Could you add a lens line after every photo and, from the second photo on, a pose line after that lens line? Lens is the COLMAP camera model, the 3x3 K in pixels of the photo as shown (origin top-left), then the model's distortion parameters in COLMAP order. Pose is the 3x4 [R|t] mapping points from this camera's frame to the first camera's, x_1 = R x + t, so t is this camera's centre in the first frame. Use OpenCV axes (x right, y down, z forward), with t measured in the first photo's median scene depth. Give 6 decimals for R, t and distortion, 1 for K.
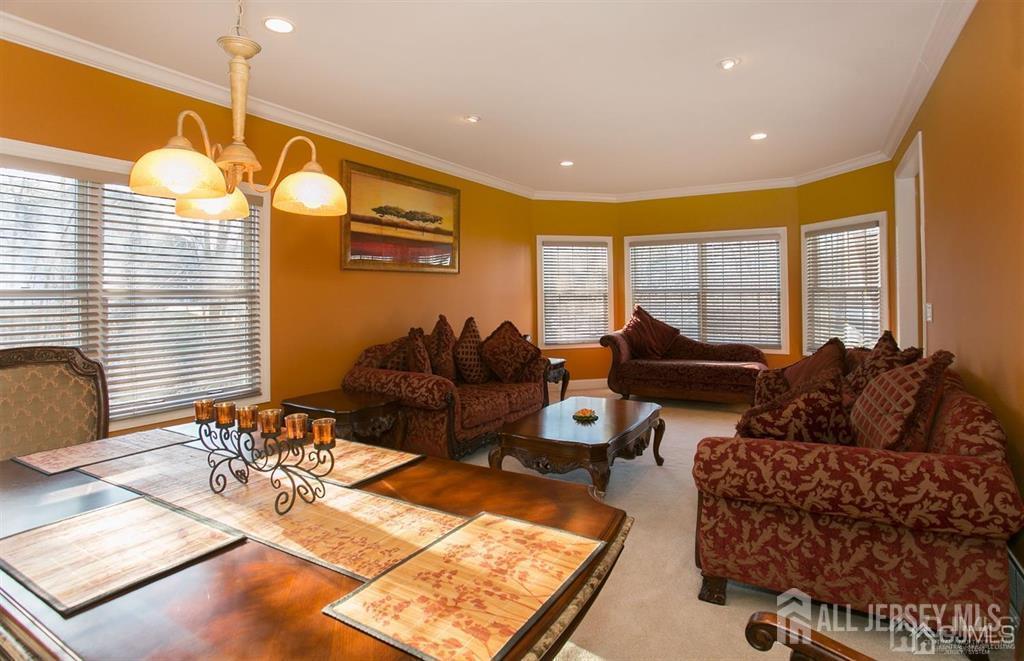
lens RADIAL K [[550.5, 0, 403.7], [0, 550.5, 286.9], [0, 0, 1]] dist [-0.074814, 0.025847]
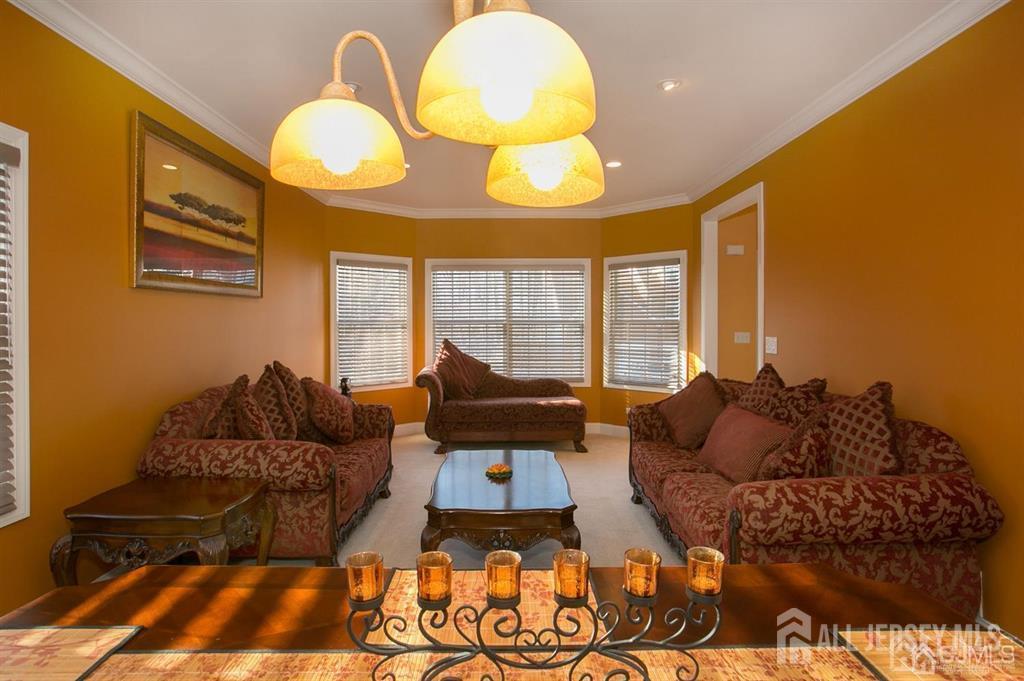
lens RADIAL K [[658.5, 0, 450.6], [0, 658.5, 329.8], [0, 0, 1]] dist [-0.087088, 0.063139]
pose [[0.816739, -0.001420, 0.577006, -0.214664], [-0.013263, 0.999687, 0.021234, -0.003020], [-0.576855, -0.024995, 0.816464, 0.160977]]
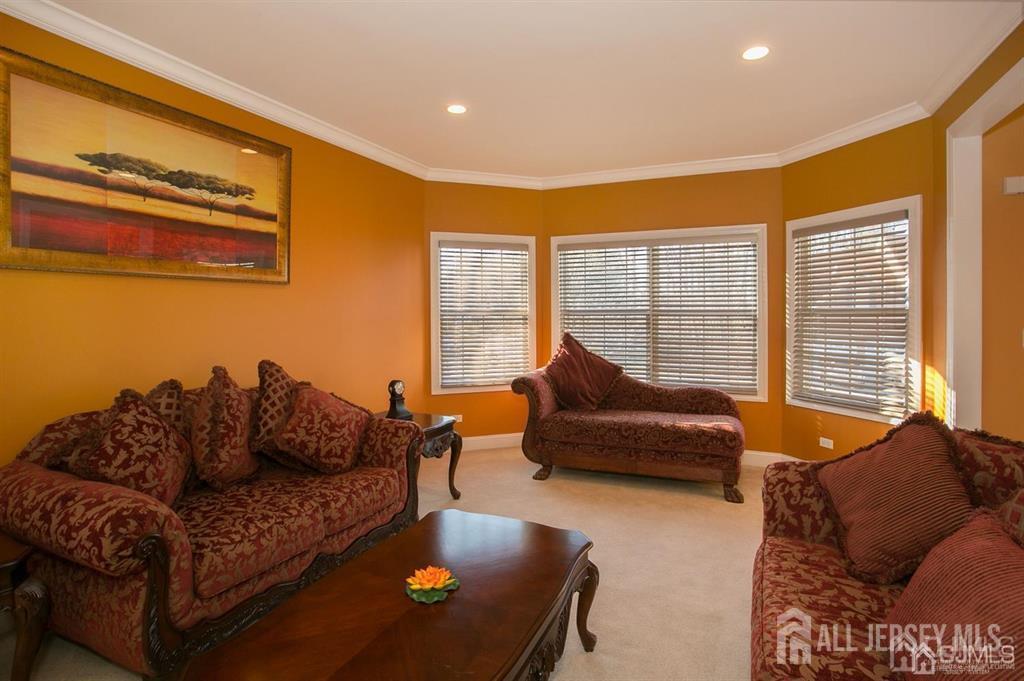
lens RADIAL K [[561.3, 0, 460.3], [0, 561.3, 311.4], [0, 0, 1]] dist [-0.062499, 0.028022]
pose [[0.980861, 0.005433, 0.194633, 0.186153], [-0.007764, 0.999907, 0.011218, -0.000524], [-0.194554, -0.012514, 0.980812, 0.380109]]
